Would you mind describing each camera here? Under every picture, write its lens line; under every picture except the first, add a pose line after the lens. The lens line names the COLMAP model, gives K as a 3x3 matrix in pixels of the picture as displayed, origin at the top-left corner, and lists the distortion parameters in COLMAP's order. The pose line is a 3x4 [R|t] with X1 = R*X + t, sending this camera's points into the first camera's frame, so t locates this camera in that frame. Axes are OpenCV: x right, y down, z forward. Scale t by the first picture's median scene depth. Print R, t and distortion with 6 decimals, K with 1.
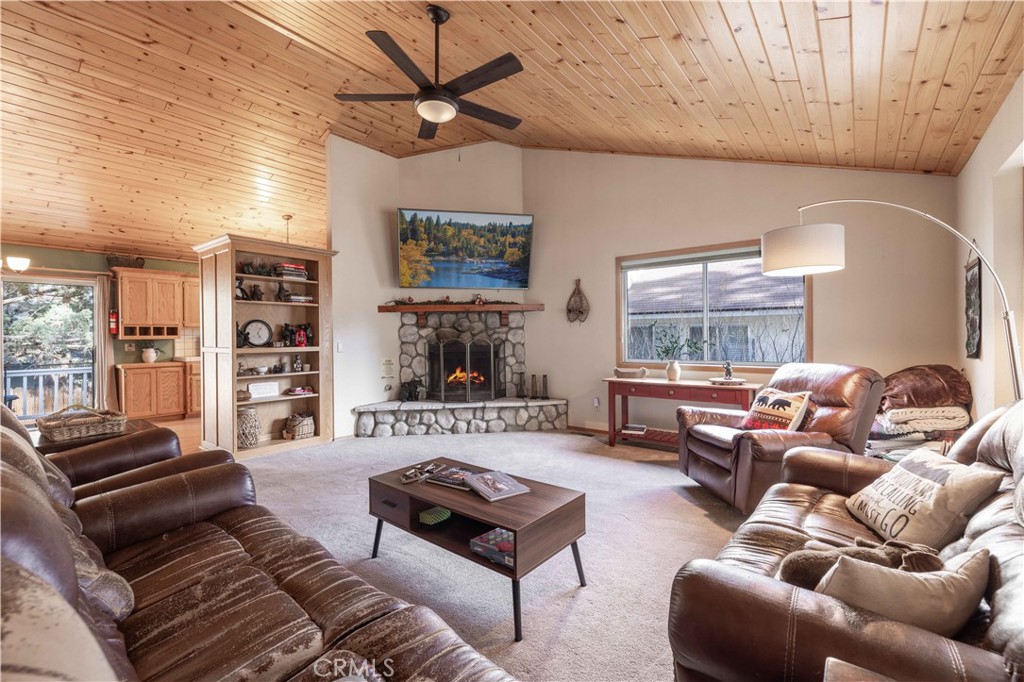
lens RADIAL K [[427.7, 0, 512.0], [0, 427.7, 341.0], [0, 0, 1]] dist [-0.001067, -0.000084]
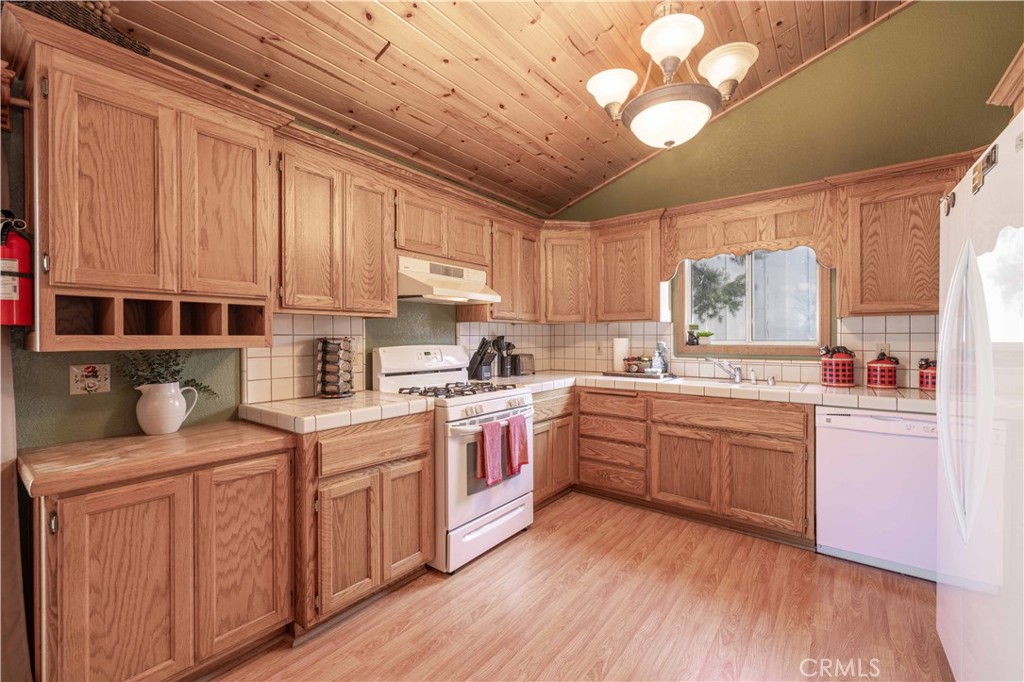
lens RADIAL K [[427.7, 0, 512.0], [0, 427.7, 341.0], [0, 0, 1]] dist [-0.001067, -0.000084]
pose [[0.999990, 0.002848, 0.003378, -0.633205], [-0.002839, 0.999992, -0.002733, -0.008925], [-0.003386, 0.002723, 0.999991, 0.733519]]
